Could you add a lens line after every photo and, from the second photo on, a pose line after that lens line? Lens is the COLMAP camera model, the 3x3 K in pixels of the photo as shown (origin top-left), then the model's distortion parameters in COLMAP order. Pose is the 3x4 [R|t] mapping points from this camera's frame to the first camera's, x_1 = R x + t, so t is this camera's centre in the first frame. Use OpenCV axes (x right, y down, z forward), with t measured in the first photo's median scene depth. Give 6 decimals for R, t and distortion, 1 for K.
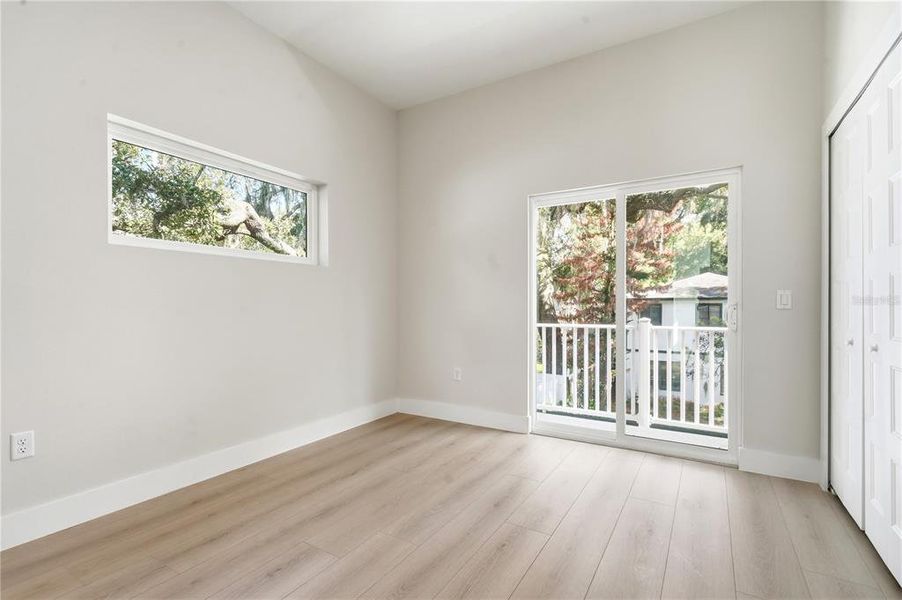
lens RADIAL K [[420.9, 0, 451.0], [0, 420.9, 300.0], [0, 0, 1]] dist [0.000417, -0.001040]
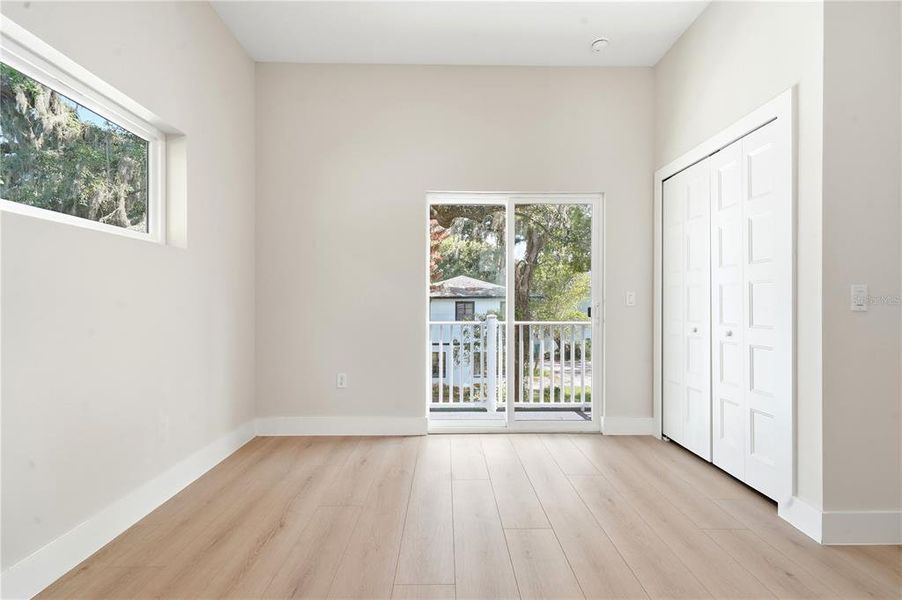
lens RADIAL K [[414.8, 0, 452.0], [0, 414.8, 297.4], [0, 0, 1]] dist [-0.000496, -0.000483]
pose [[0.846280, 0.008698, 0.532667, -0.301398], [-0.008518, 0.999960, -0.002794, 0.001127], [-0.532670, -0.002173, 0.846321, 0.164284]]
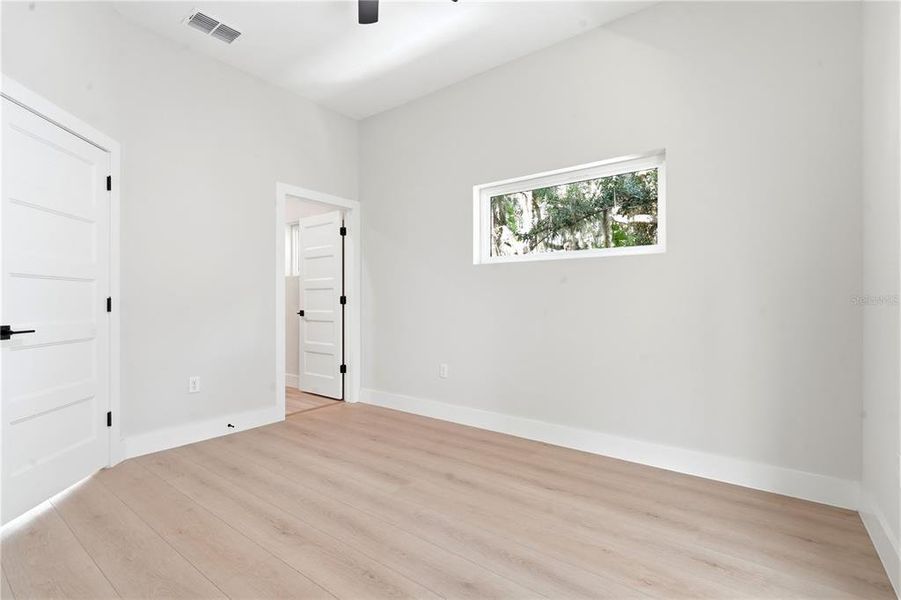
lens RADIAL K [[420.4, 0, 450.5], [0, 420.4, 300.0], [0, 0, 1]] dist [0.000417, -0.001040]
pose [[-0.102914, 0.002980, -0.994686, 0.559212], [0.011868, 0.999928, 0.001767, 0.000396], [0.994619, -0.011623, -0.102942, 0.713651]]
